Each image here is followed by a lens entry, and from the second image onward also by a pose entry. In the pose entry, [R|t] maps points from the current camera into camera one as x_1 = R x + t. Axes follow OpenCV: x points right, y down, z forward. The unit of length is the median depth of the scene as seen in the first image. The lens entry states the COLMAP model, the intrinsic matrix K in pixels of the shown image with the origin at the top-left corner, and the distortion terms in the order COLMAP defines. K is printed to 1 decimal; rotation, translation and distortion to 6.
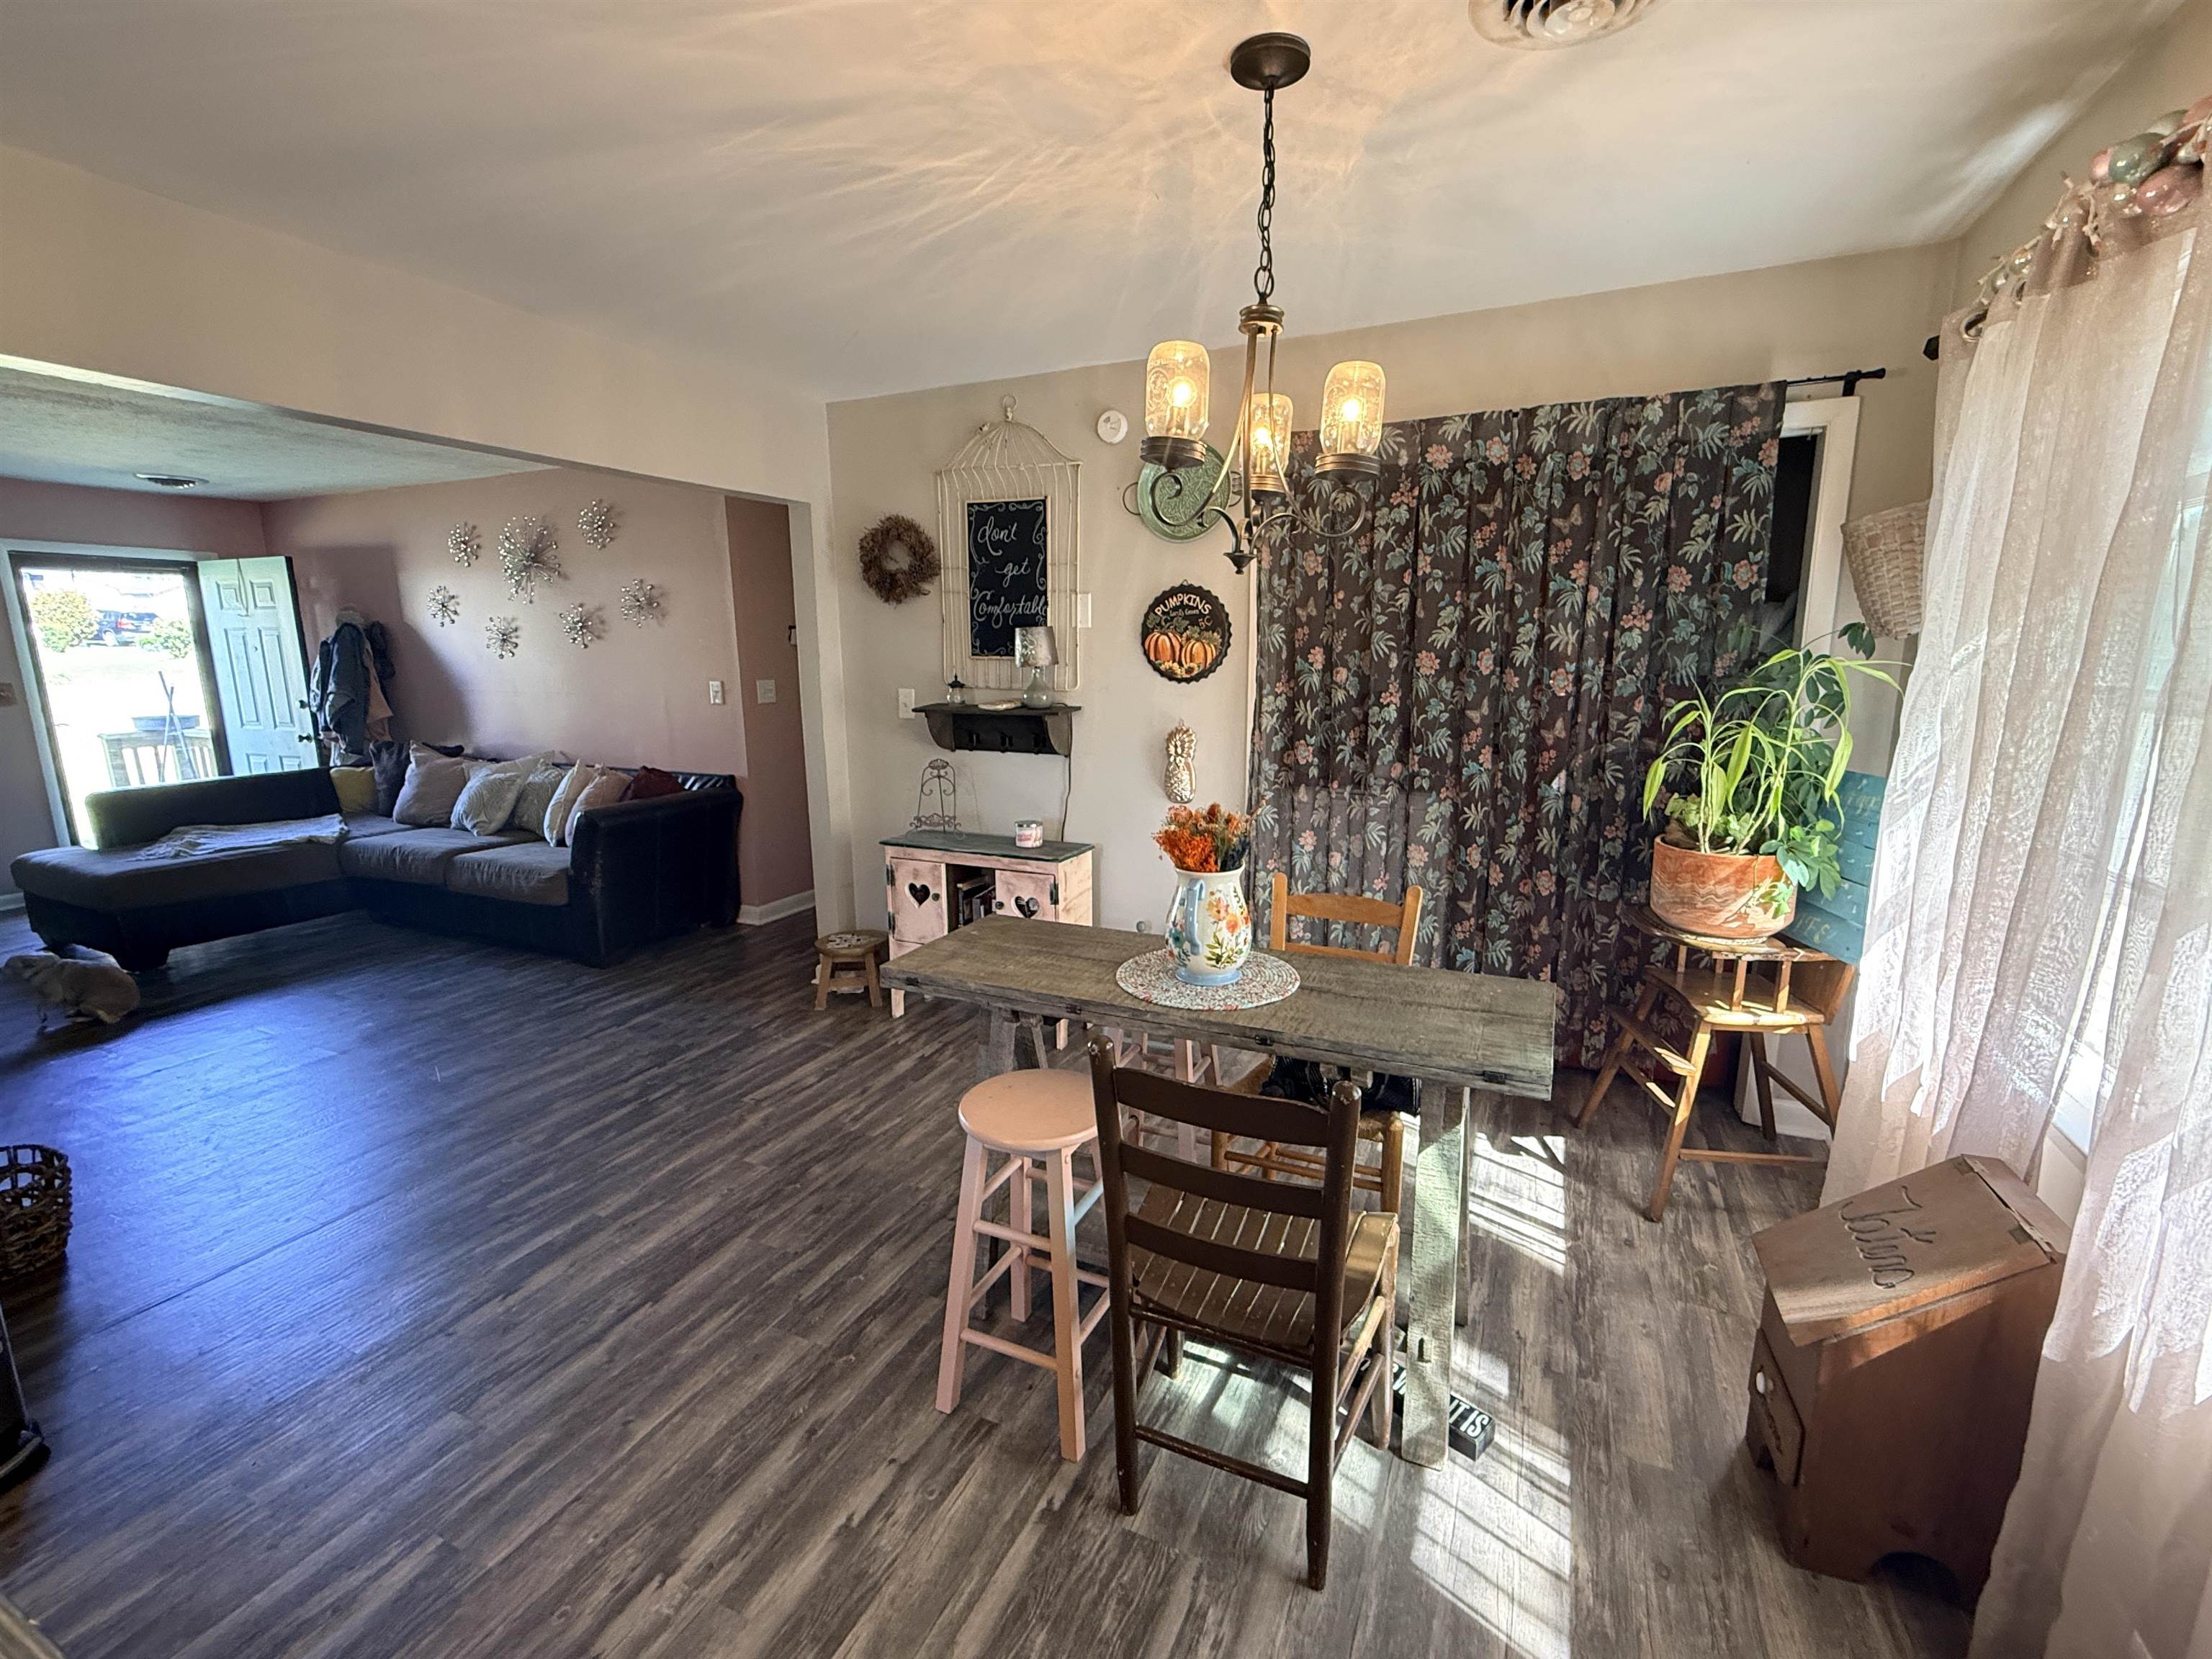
lens RADIAL K [[961.7, 0, 1100.7], [0, 961.7, 829.7], [0, 0, 1]] dist [0.002681, 0.000125]
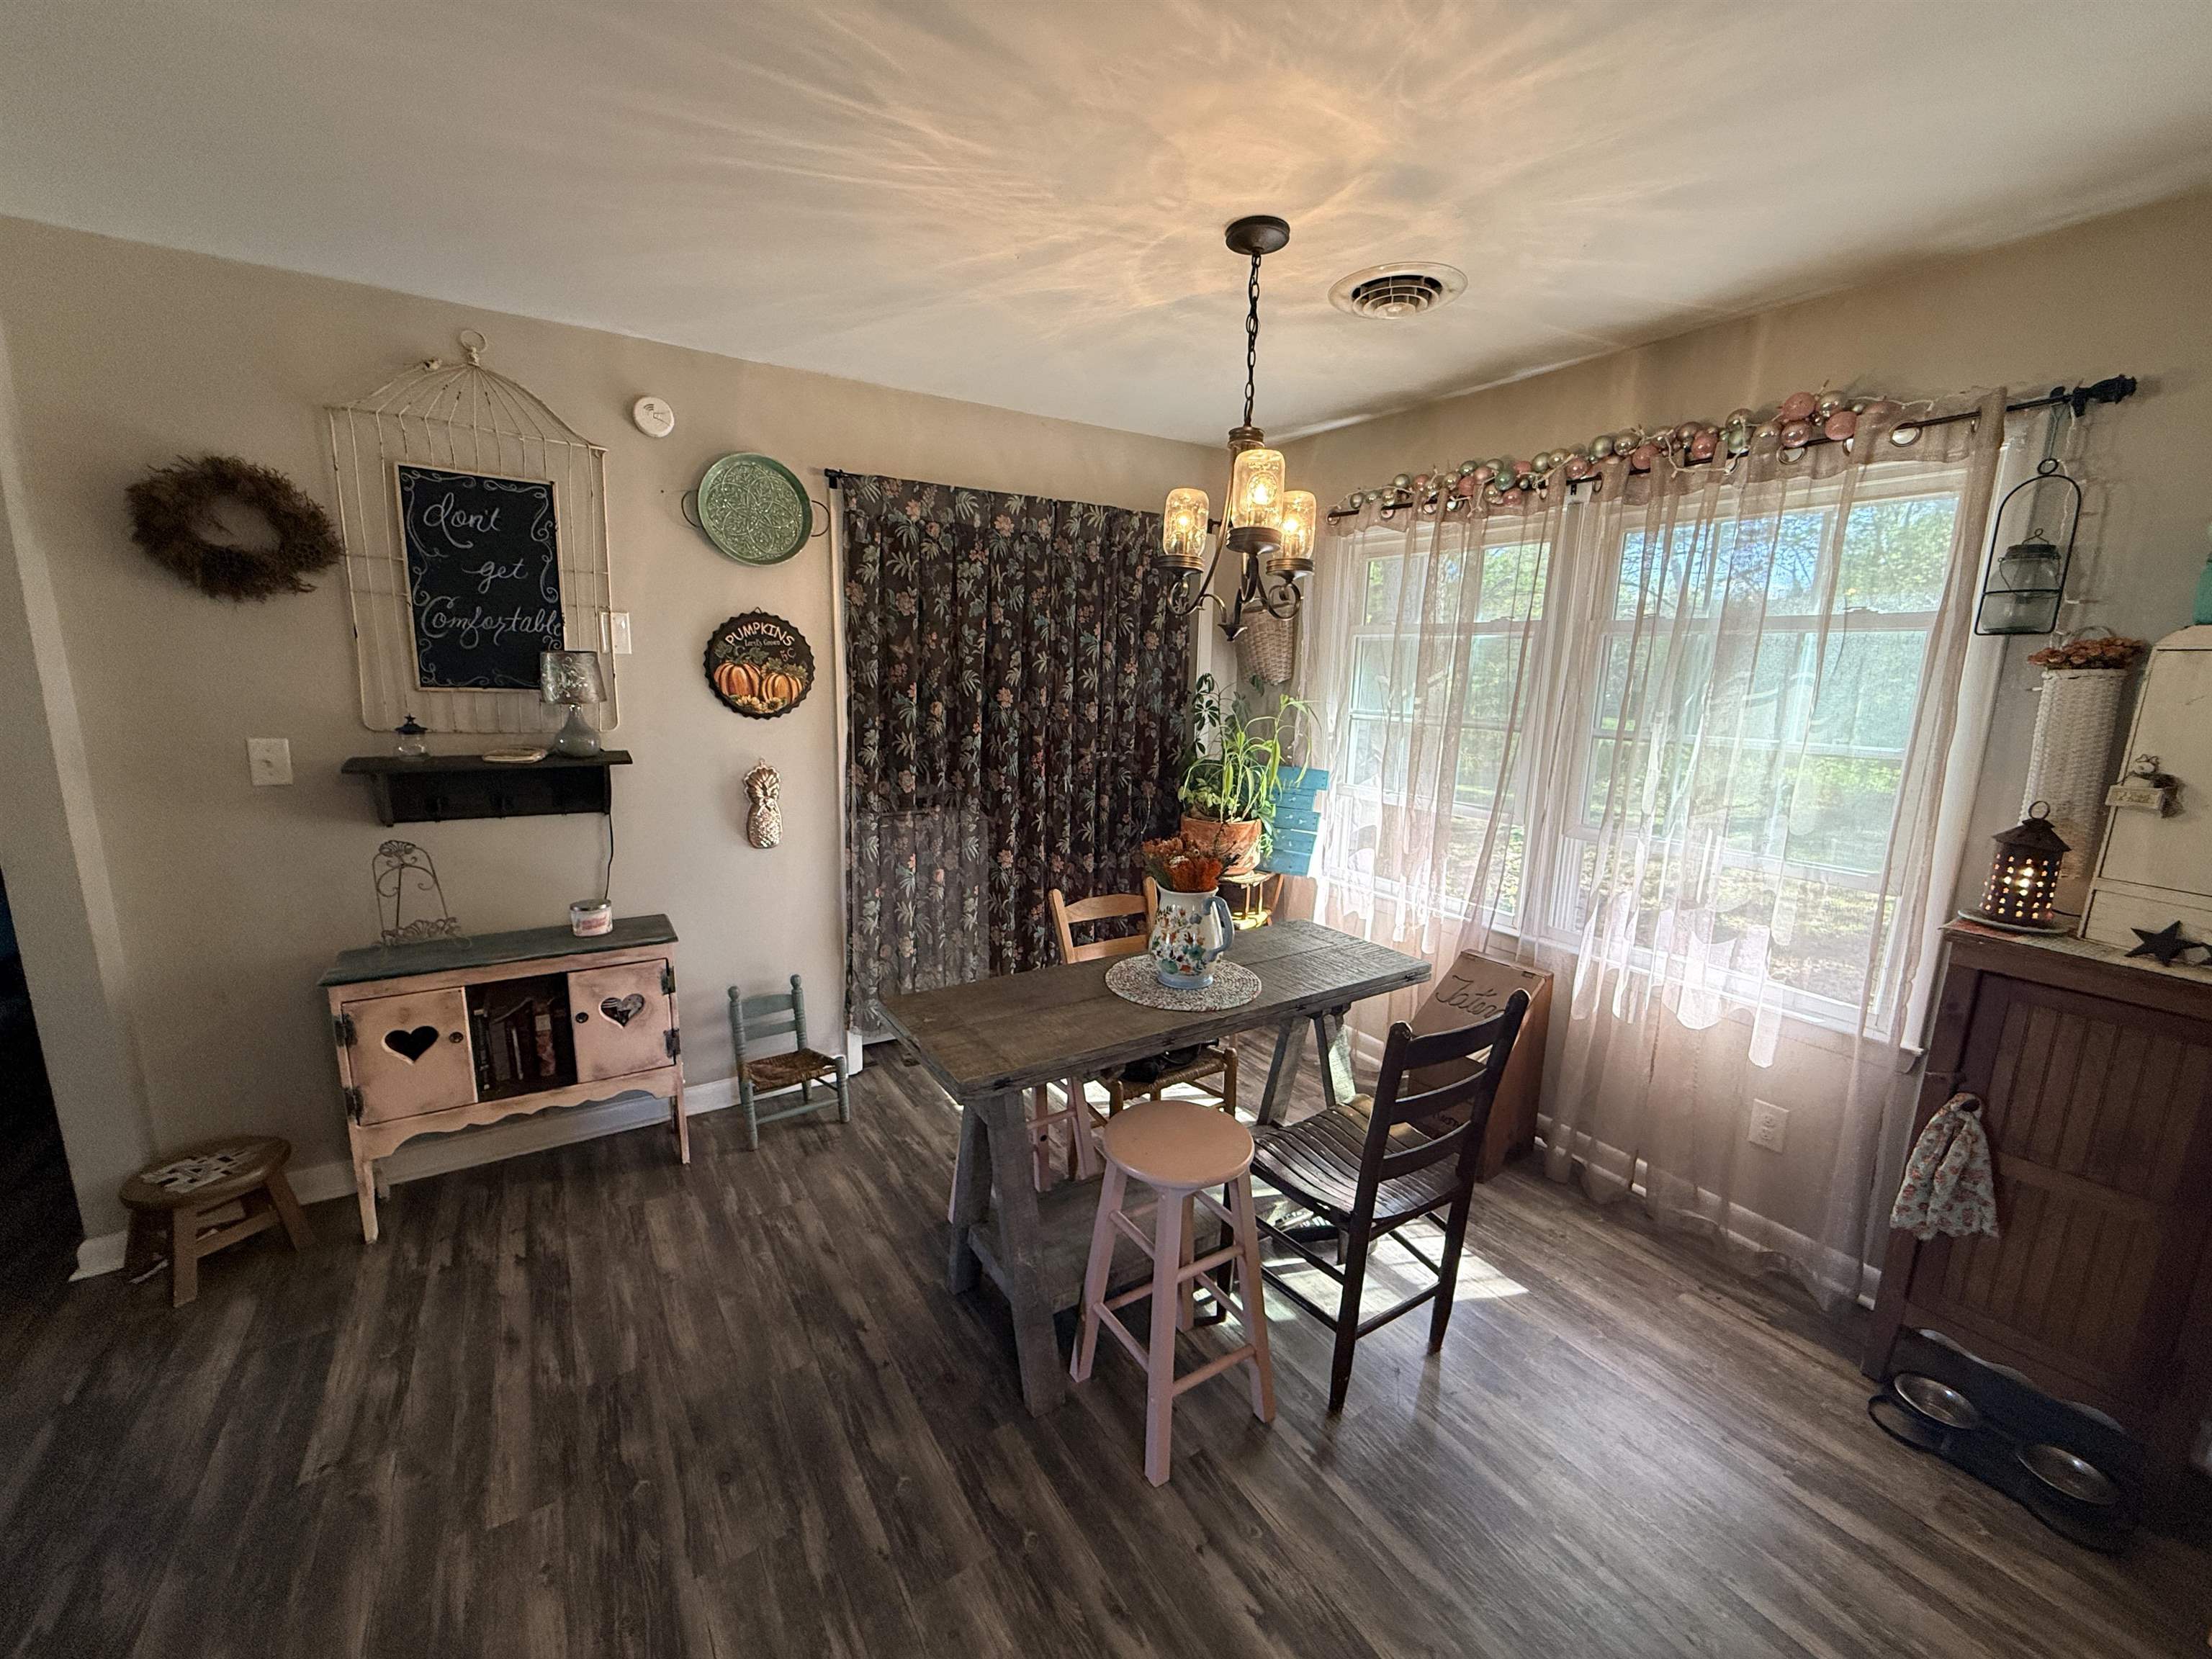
lens RADIAL K [[881.5, 0, 1091.3], [0, 881.5, 829.5], [0, 0, 1]] dist [0.000257, 0.000159]
pose [[0.541198, -0.134986, 0.829990, -0.481406], [0.131545, 0.988470, 0.074986, -0.072837], [-0.830542, 0.068598, 0.552715, 0.291794]]
